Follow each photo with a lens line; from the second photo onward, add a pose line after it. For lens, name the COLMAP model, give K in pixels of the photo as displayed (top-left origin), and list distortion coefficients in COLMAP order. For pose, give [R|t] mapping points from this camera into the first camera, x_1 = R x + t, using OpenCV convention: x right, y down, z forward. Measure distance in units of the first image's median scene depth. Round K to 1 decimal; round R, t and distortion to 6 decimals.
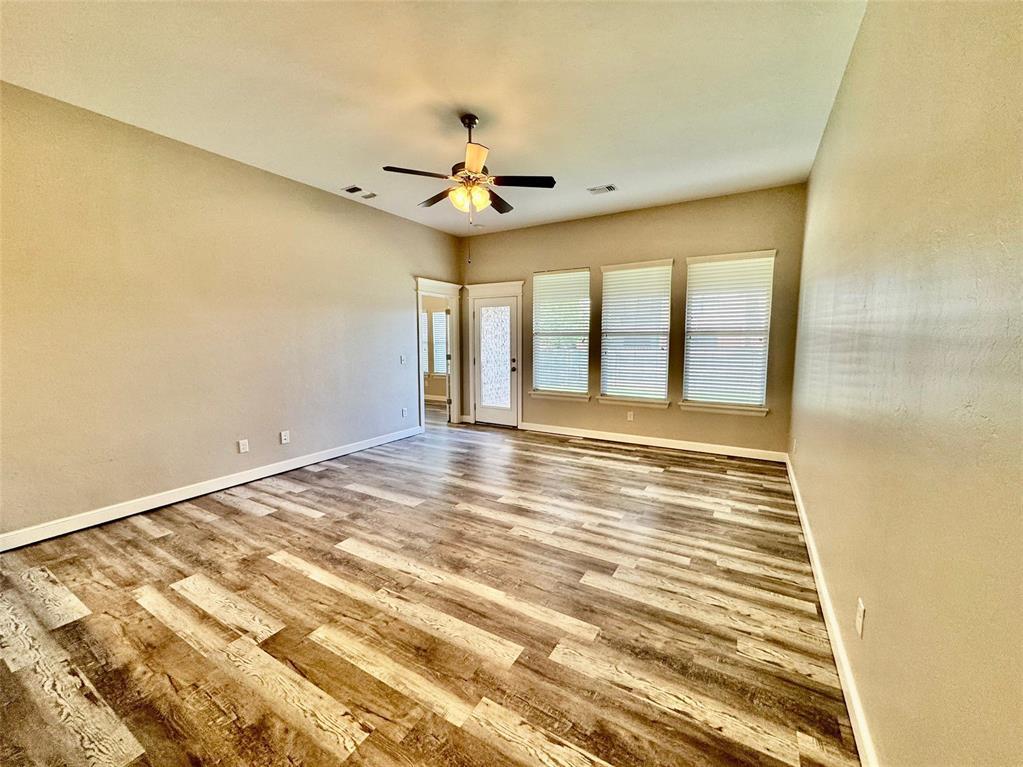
lens RADIAL K [[407.3, 0, 509.3], [0, 407.3, 383.6], [0, 0, 1]] dist [-0.002015, 0.000188]
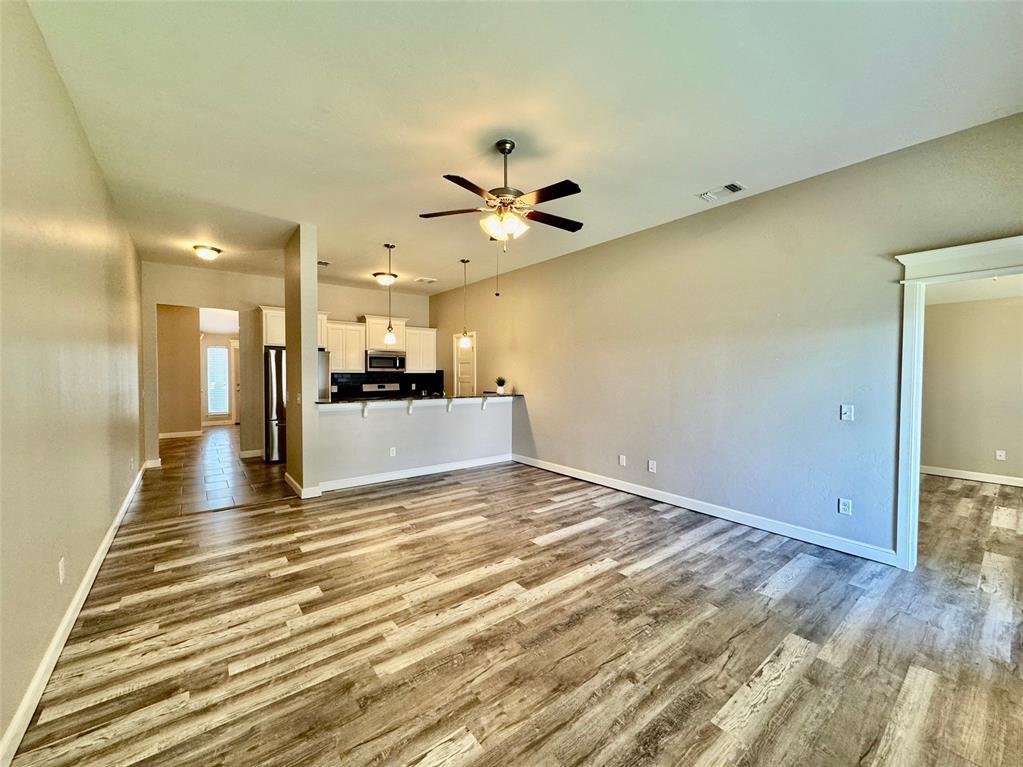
lens RADIAL K [[407.3, 0, 512.0], [0, 407.3, 380.7], [0, 0, 1]] dist [-0.002015, 0.000188]
pose [[-0.355082, 0.020152, -0.934618, 0.890512], [-0.106218, 0.992423, 0.061753, -0.182904], [0.928781, 0.121200, -0.350251, 1.580388]]
